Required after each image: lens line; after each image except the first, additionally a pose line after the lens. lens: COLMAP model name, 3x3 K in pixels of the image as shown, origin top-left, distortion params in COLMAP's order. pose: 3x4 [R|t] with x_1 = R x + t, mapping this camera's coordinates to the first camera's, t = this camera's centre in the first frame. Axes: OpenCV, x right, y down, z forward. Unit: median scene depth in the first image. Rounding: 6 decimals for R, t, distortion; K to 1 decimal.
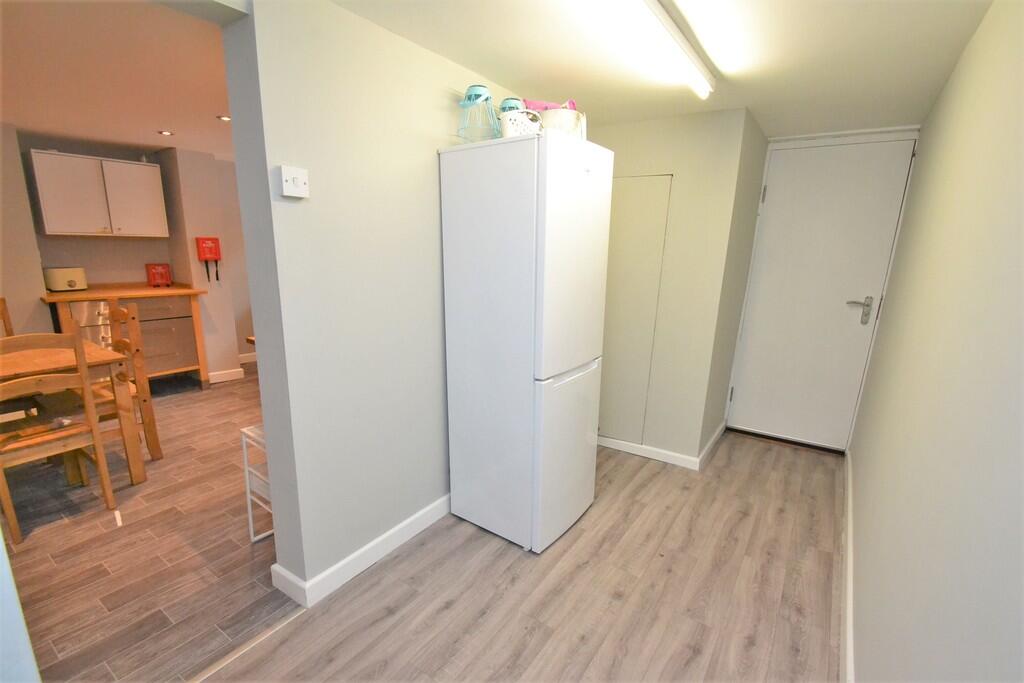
lens RADIAL K [[474.0, 0, 511.6], [0, 474.0, 339.9], [0, 0, 1]] dist [-0.014171, -0.000892]
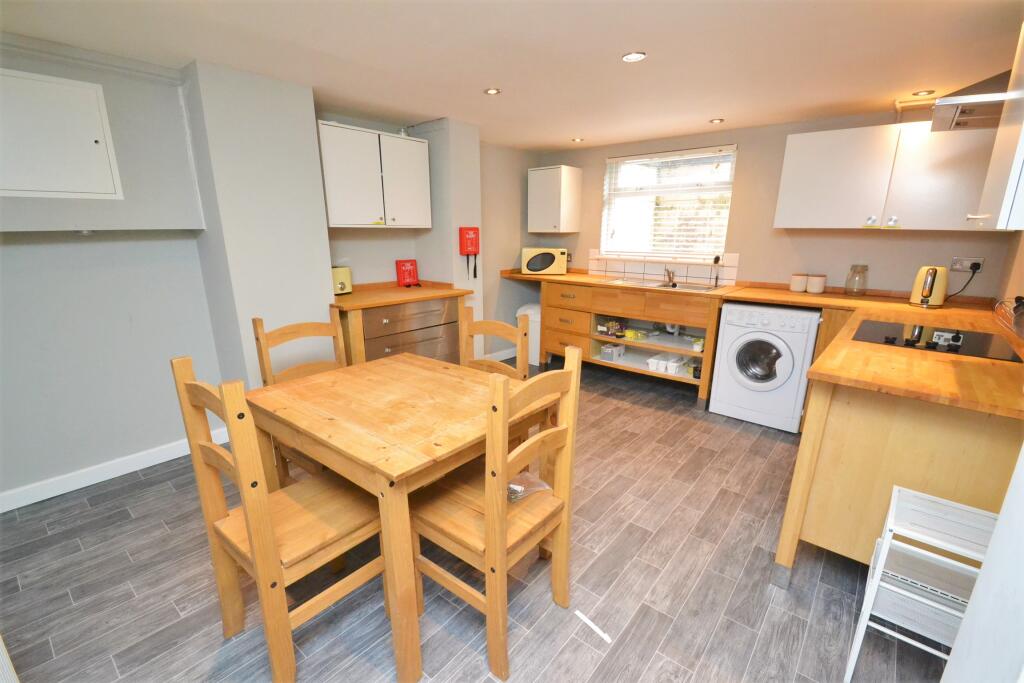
lens RADIAL K [[454.5, 0, 514.0], [0, 454.5, 349.8], [0, 0, 1]] dist [0.002496, 0.000697]
pose [[0.996284, -0.007208, -0.085829, -0.498291], [0.012988, 0.997670, 0.066971, -0.050768], [0.085146, -0.067837, 0.994056, 0.176784]]
